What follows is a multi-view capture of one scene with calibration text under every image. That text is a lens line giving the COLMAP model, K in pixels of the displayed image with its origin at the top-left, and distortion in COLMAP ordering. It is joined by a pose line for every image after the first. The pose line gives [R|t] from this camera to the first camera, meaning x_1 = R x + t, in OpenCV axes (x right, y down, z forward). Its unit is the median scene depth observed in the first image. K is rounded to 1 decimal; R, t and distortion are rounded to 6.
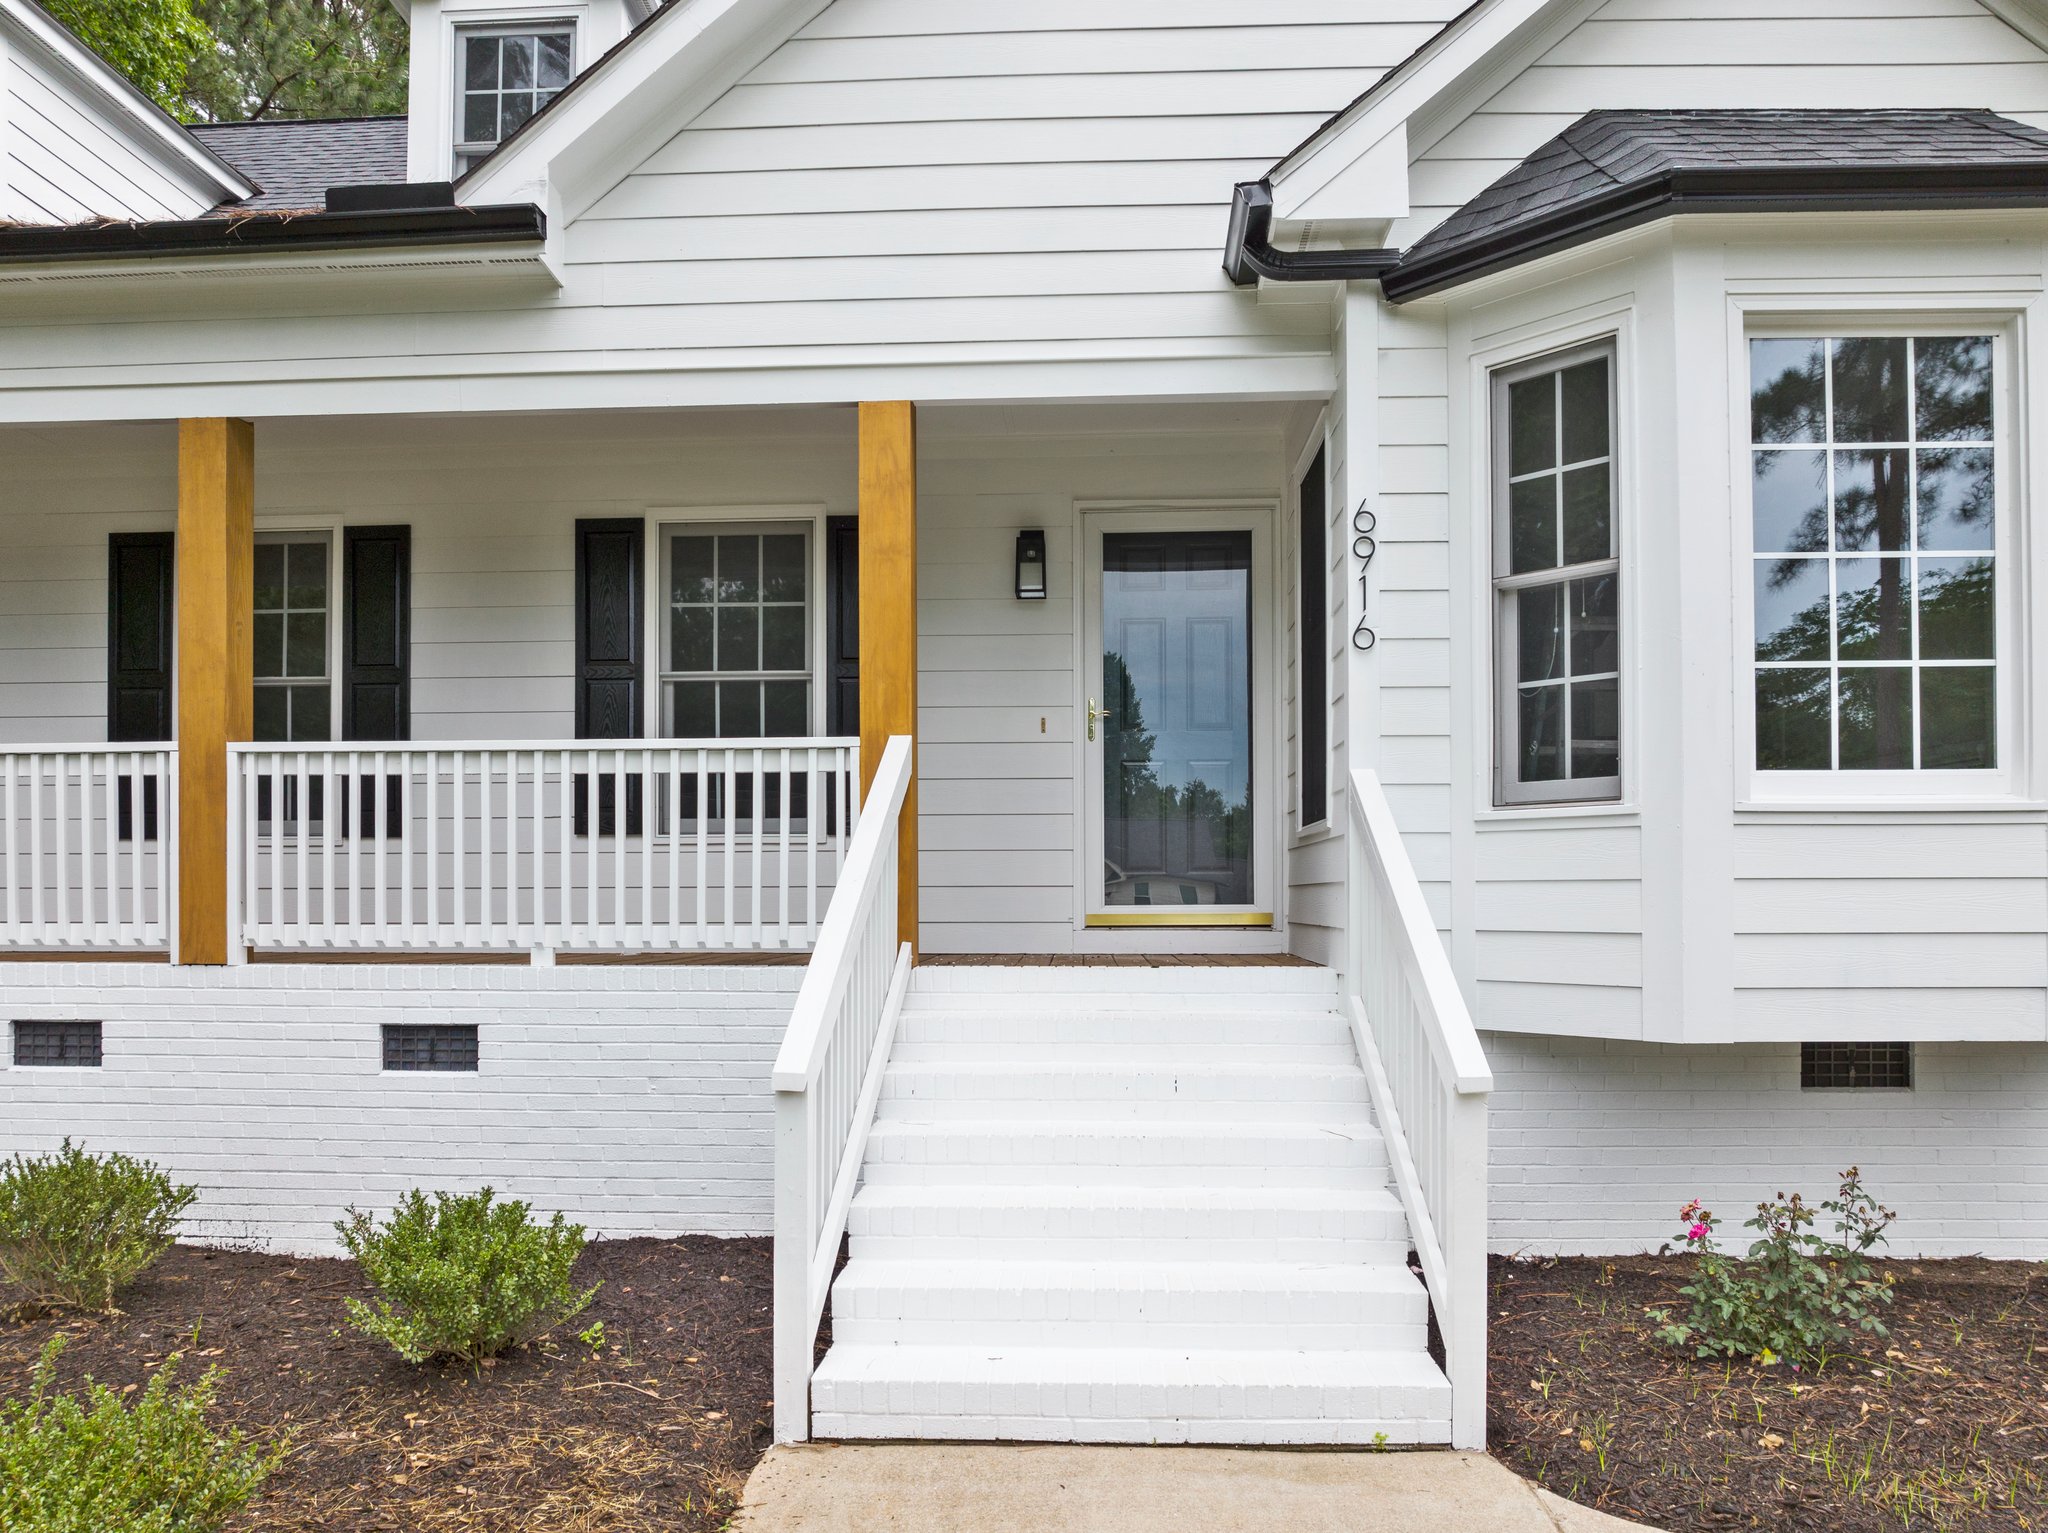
lens RADIAL K [[1479.1, 0, 1019.5], [0, 1479.1, 907.2], [0, 0, 1]] dist [-0.046668, 0.009268]
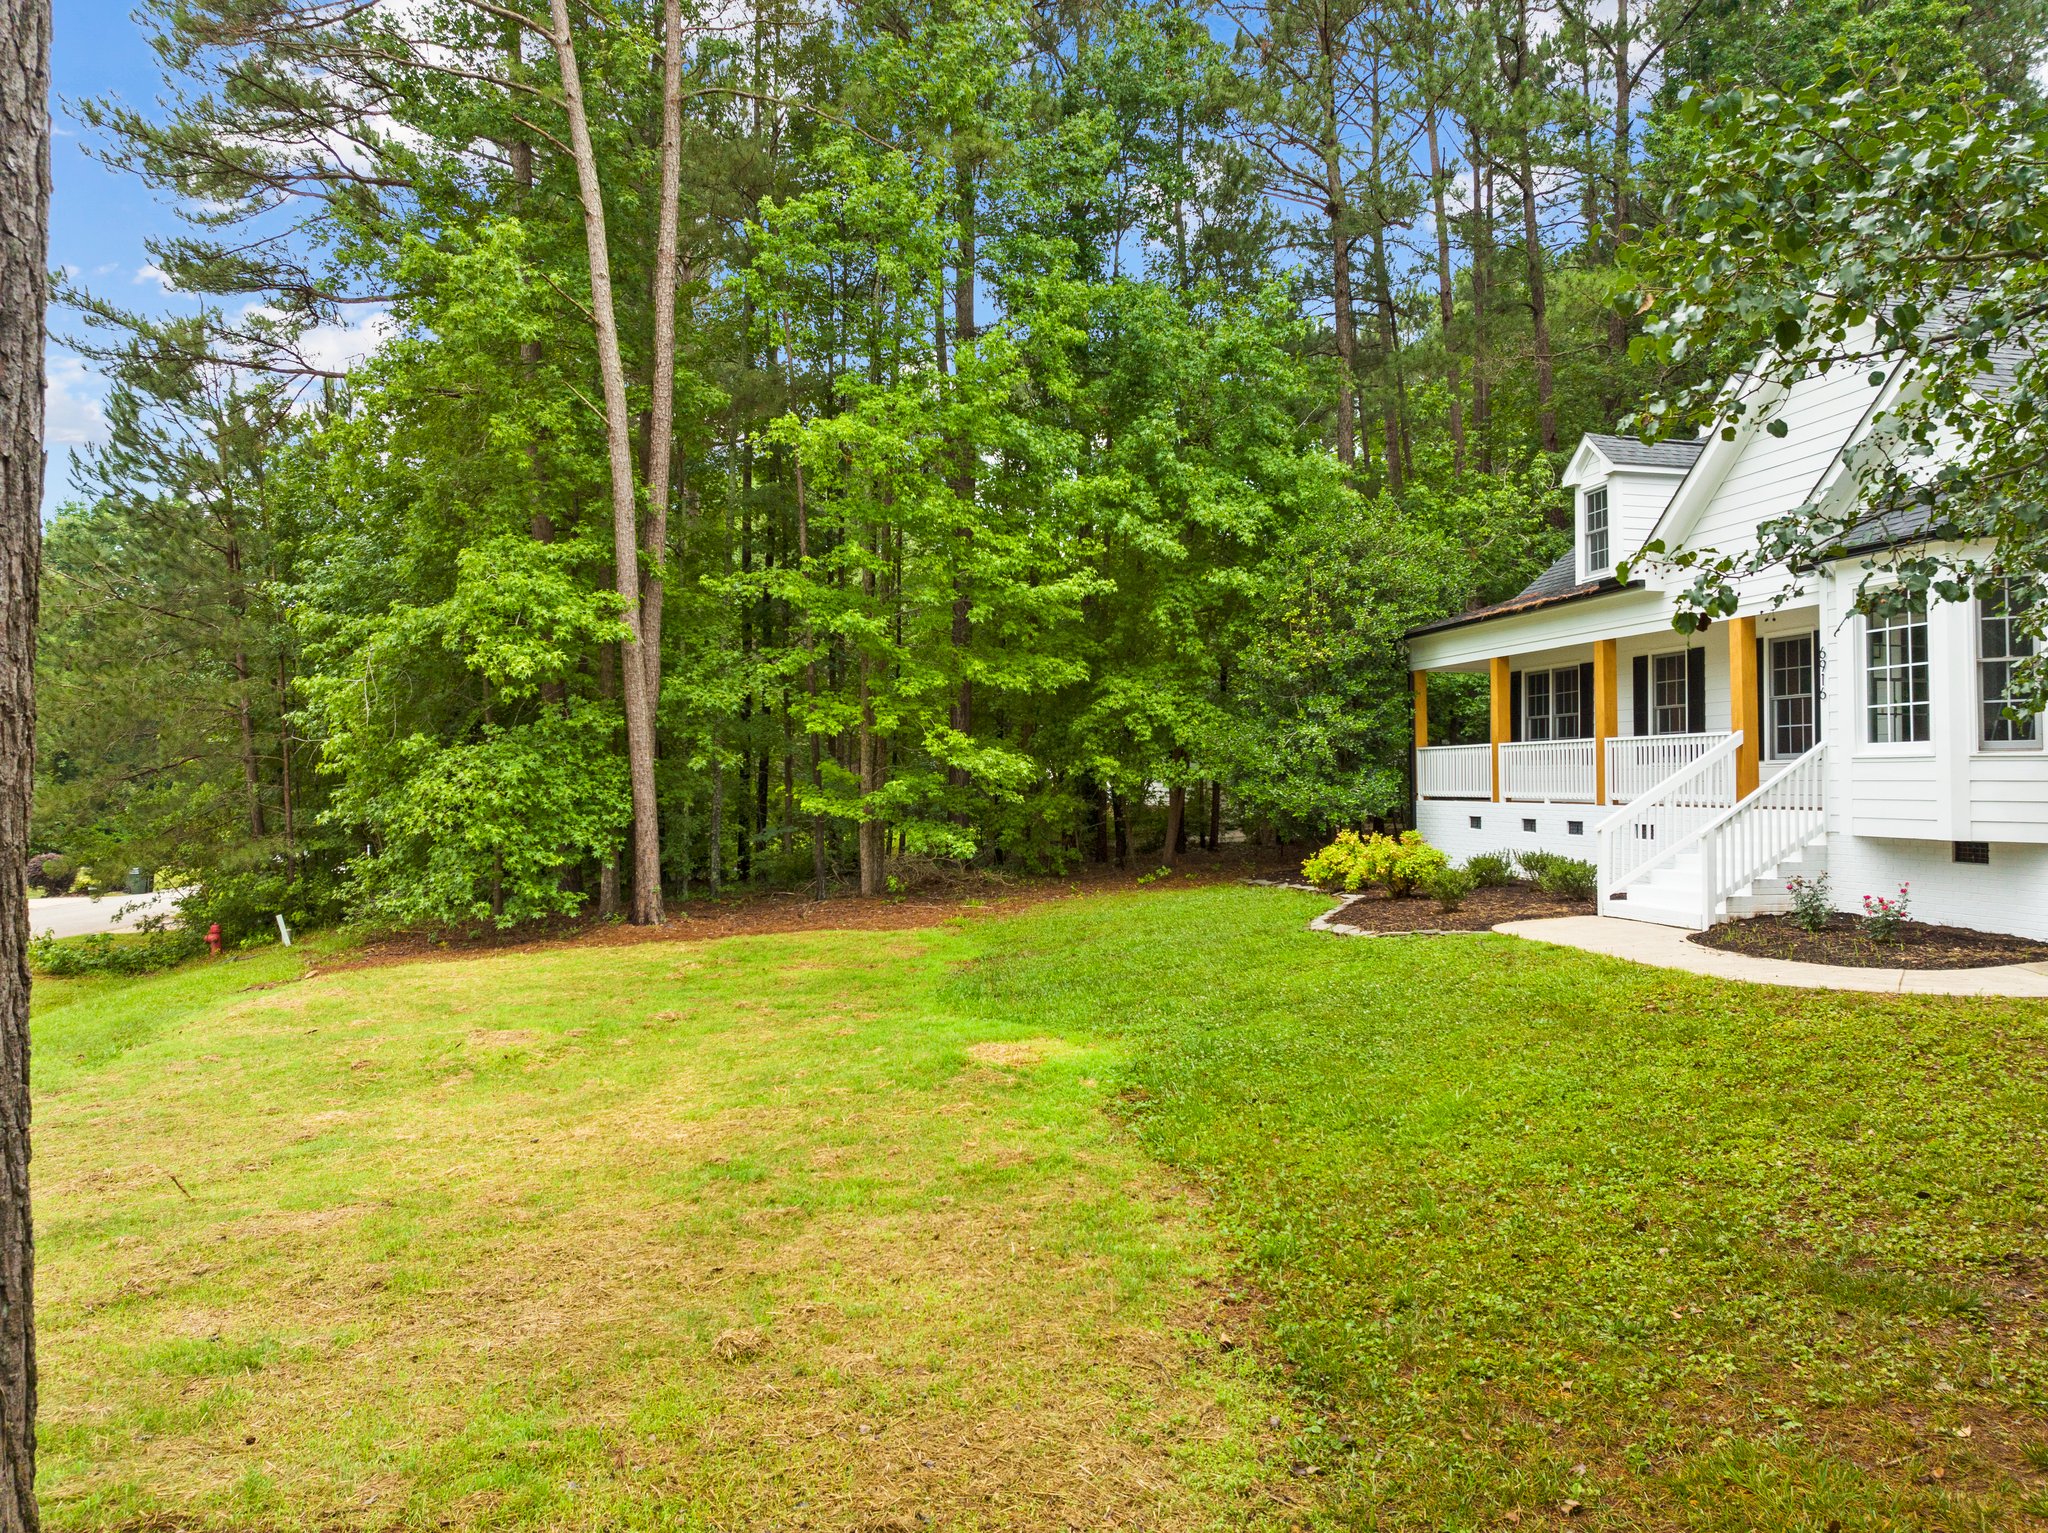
lens RADIAL K [[1439.2, 0, 1018.5], [0, 1439.2, 769.1], [0, 0, 1]] dist [-0.041523, 0.005515]
pose [[0.232879, -0.008196, -0.972471, 2.535351], [-0.001562, 0.999960, -0.008802, -0.013123], [0.972504, 0.003569, 0.232857, -1.159593]]
